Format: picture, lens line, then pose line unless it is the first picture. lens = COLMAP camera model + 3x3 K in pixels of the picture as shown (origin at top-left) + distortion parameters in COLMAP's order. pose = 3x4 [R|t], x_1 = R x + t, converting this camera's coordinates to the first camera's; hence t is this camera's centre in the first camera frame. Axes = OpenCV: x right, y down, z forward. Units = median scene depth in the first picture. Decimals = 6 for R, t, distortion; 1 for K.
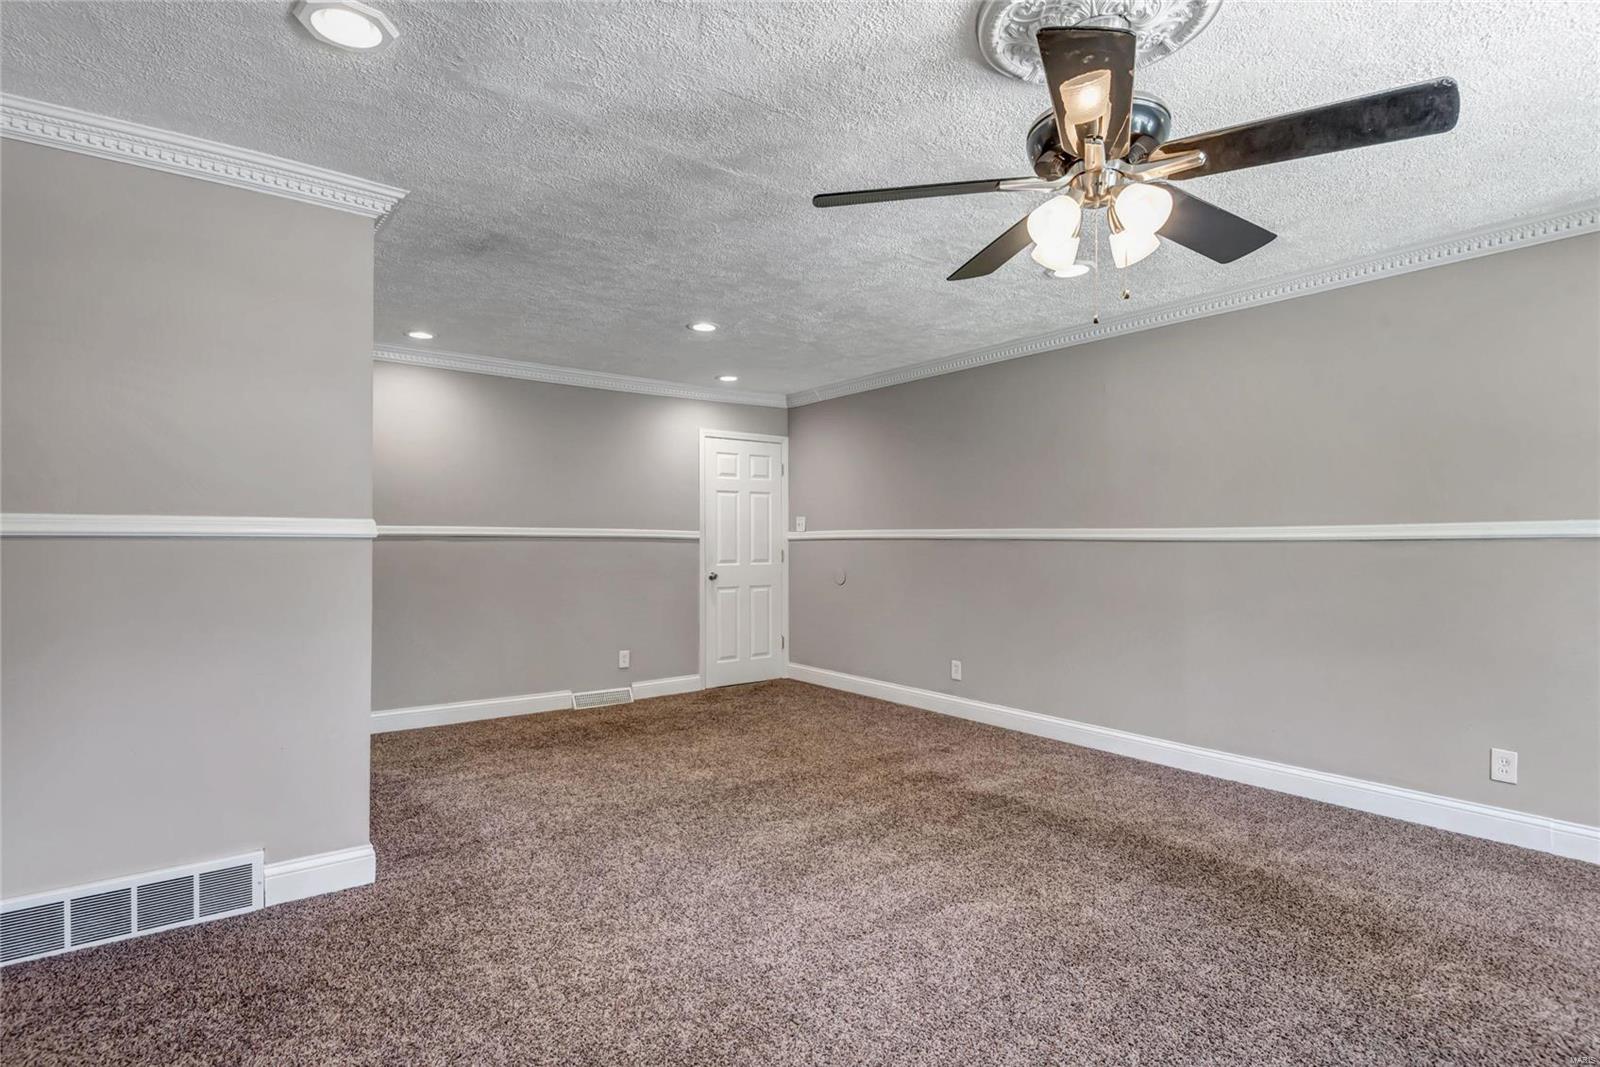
lens RADIAL K [[830.6, 0, 801.0], [0, 830.6, 518.6], [0, 0, 1]] dist [0.001359, -0.000497]
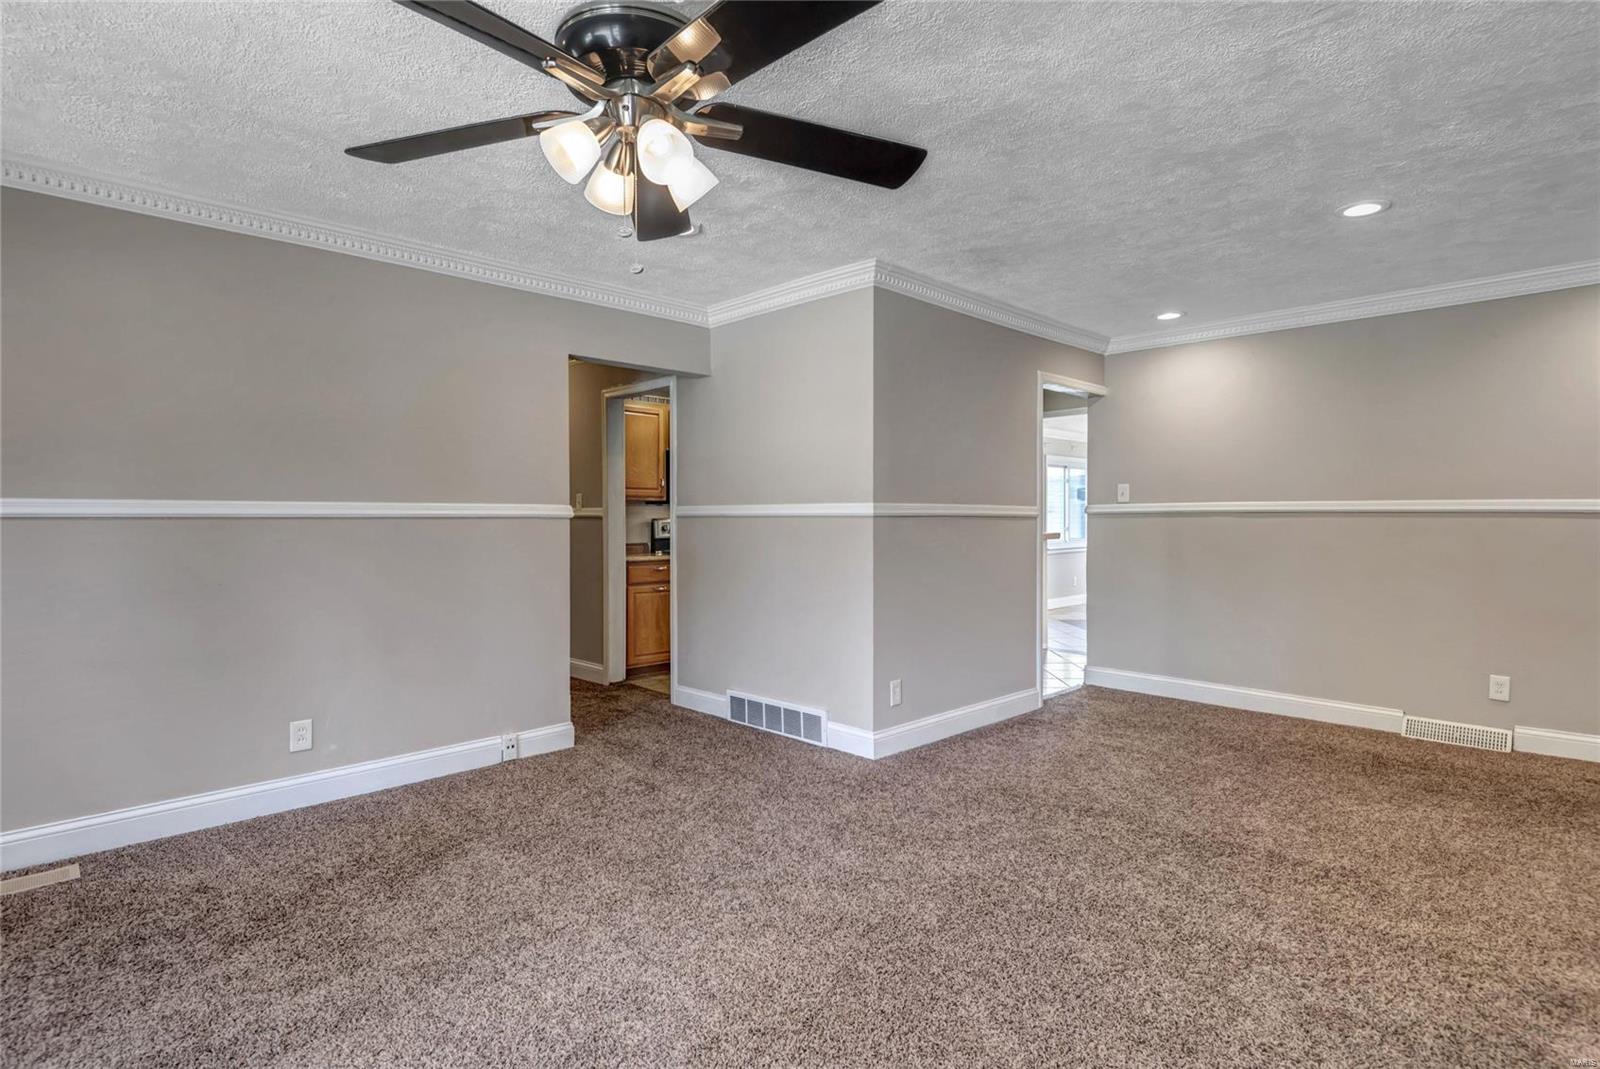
lens RADIAL K [[820.6, 0, 778.1], [0, 820.6, 529.5], [0, 0, 1]] dist [-0.000915, -0.002083]
pose [[0.091874, 0.013487, -0.995679, 0.408098], [0.028895, 0.999451, 0.016204, 0.009249], [0.995351, -0.030259, 0.091434, 0.344900]]
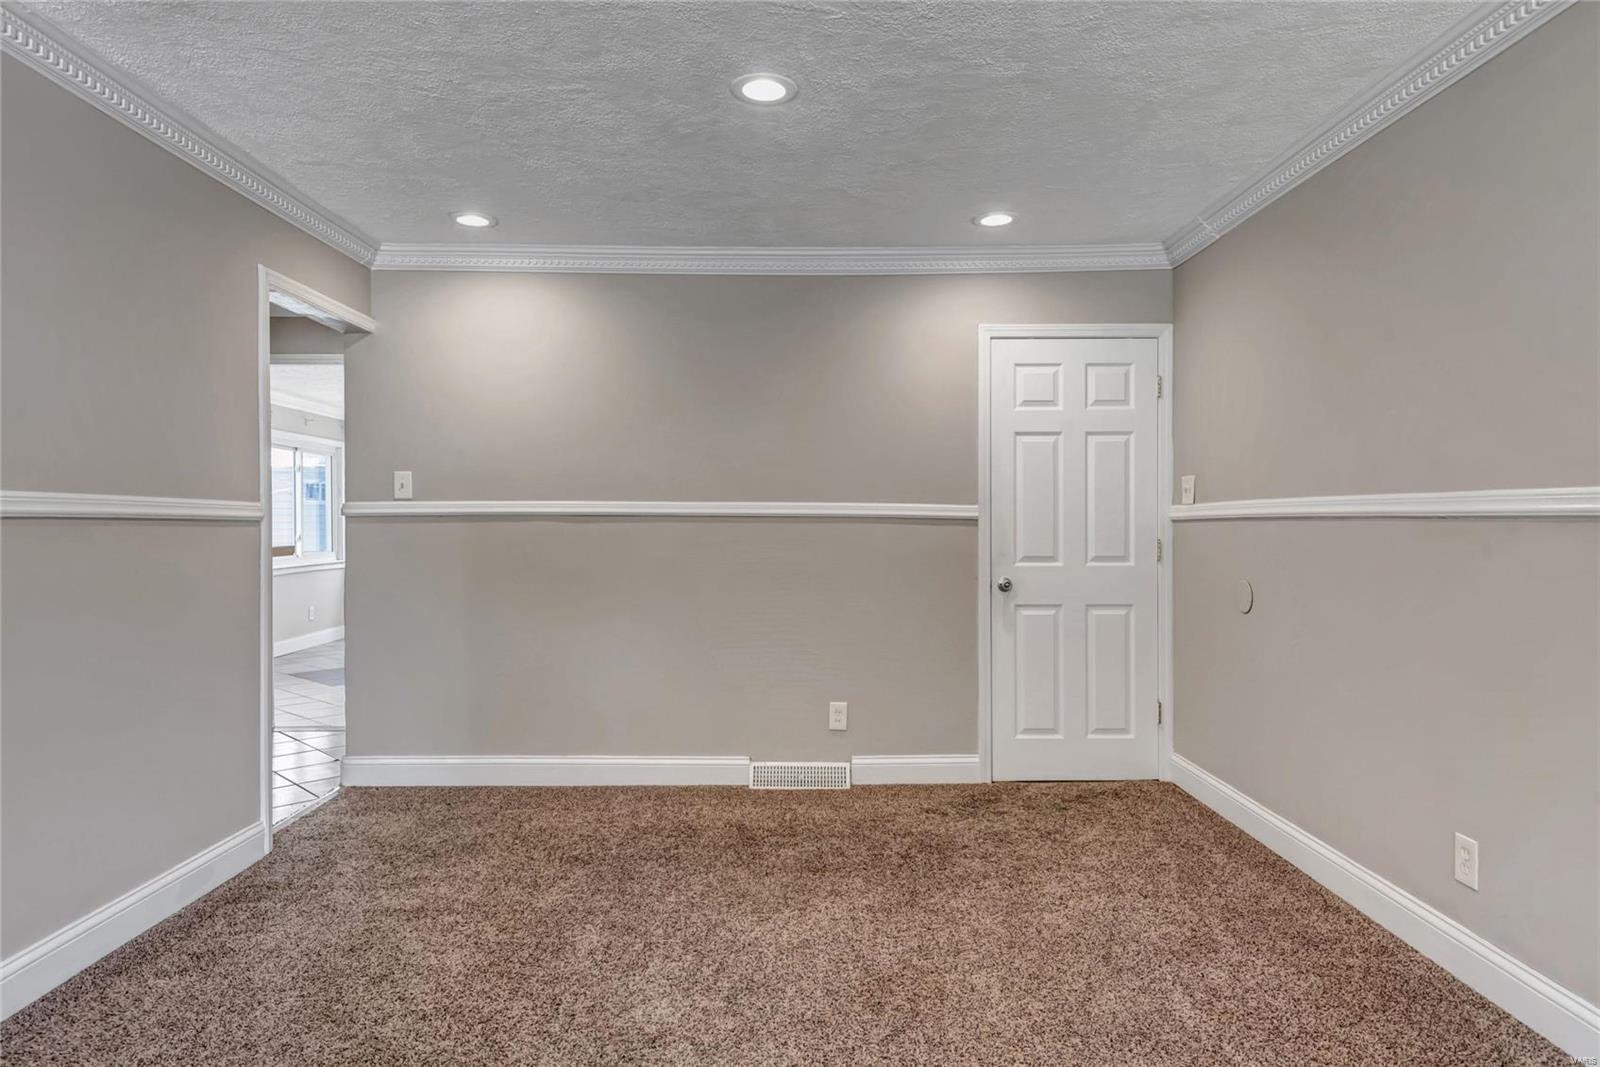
lens RADIAL K [[963.7, 0, 807.0], [0, 963.7, 529.2], [0, 0, 1]] dist [0.023821, -0.022740]
pose [[0.796576, 0.004458, -0.604522, 0.196392], [0.016625, 0.999433, 0.029277, 0.011119], [0.604310, -0.033371, 0.796050, 0.427203]]
